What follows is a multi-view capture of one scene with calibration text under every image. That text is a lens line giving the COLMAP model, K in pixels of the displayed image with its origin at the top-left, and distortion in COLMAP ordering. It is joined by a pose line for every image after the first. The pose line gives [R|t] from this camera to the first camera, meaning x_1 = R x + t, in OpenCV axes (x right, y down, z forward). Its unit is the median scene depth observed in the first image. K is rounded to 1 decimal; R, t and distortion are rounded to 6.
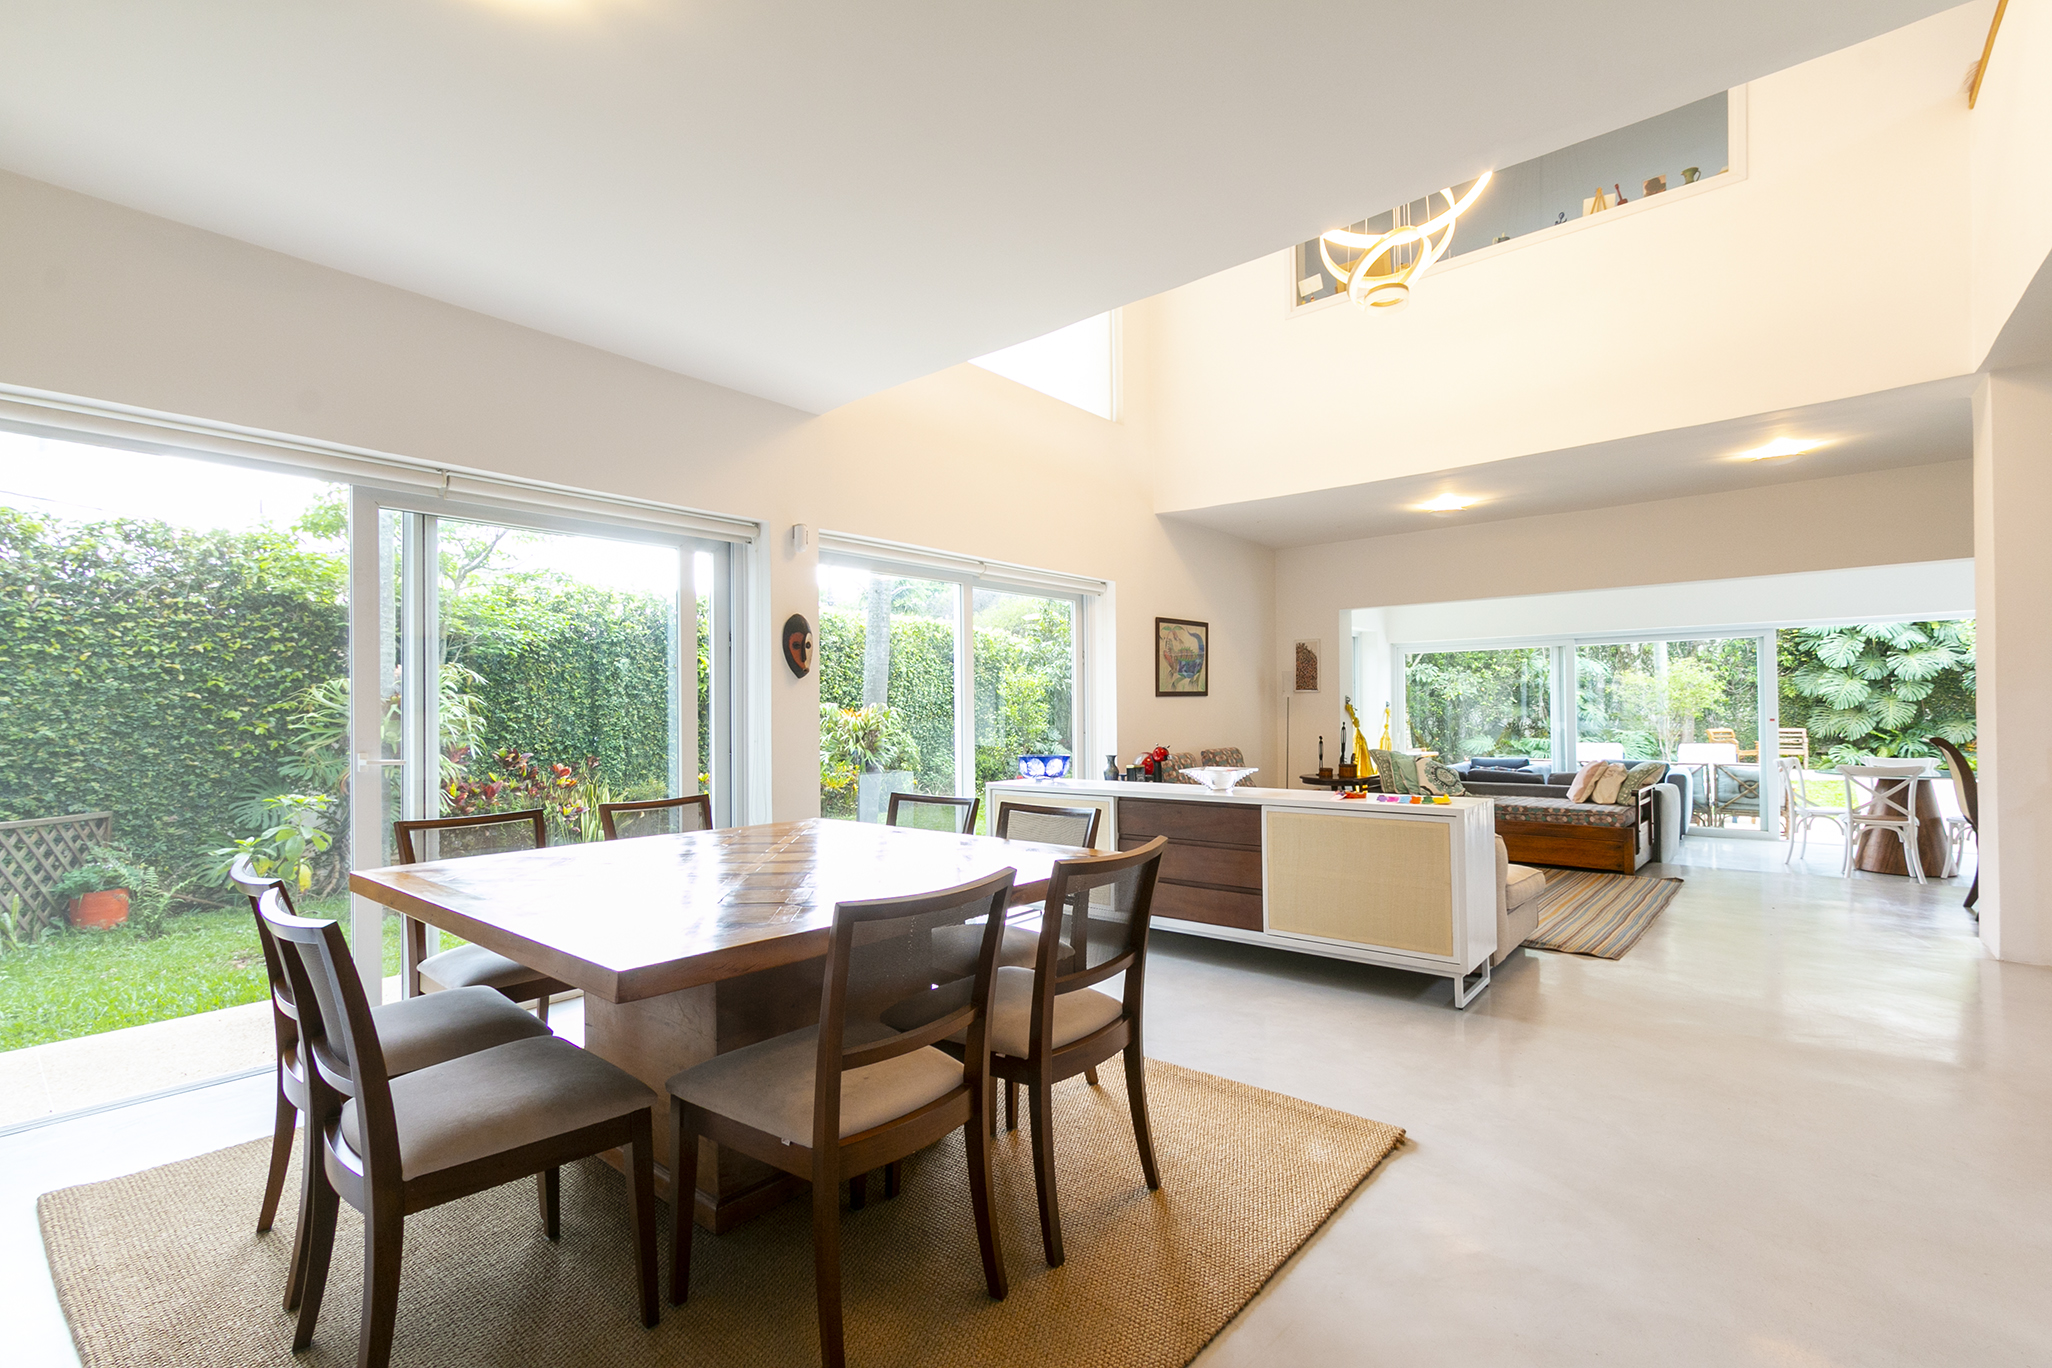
lens RADIAL K [[935.9, 0, 1004.7], [0, 935.9, 707.1], [0, 0, 1]] dist [0.001384, 0.001476]
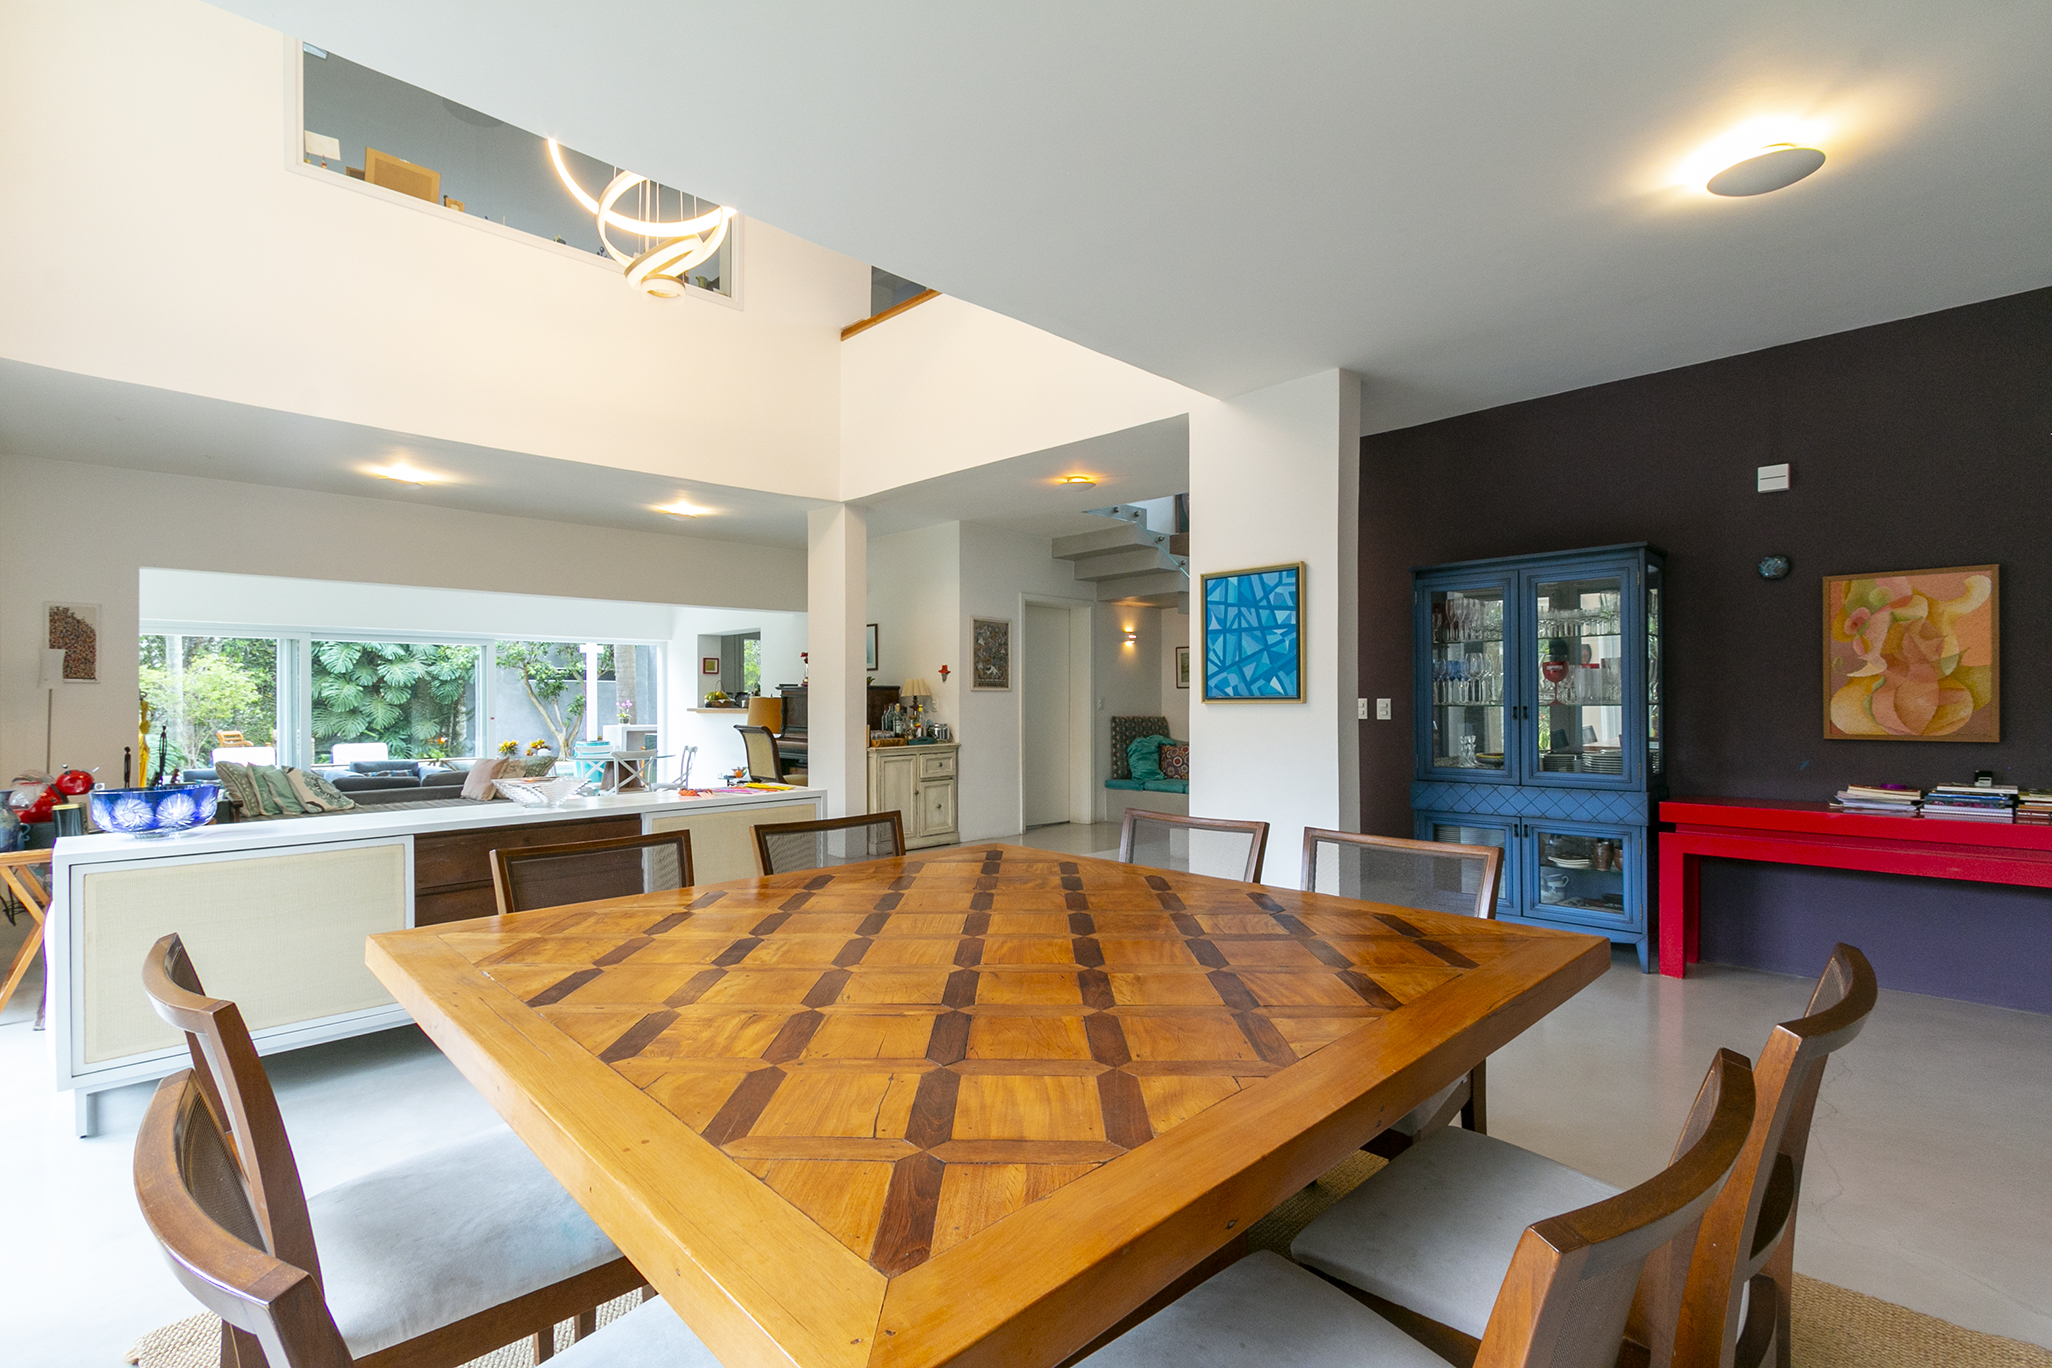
lens RADIAL K [[935.9, 0, 1011.3], [0, 935.9, 696.7], [0, 0, 1]] dist [0.001384, 0.001476]
pose [[0.126522, 0.017444, 0.991810, -0.290371], [-0.003304, 0.999847, -0.017164, 0.004926], [-0.991958, -0.001106, 0.126560, 0.278318]]
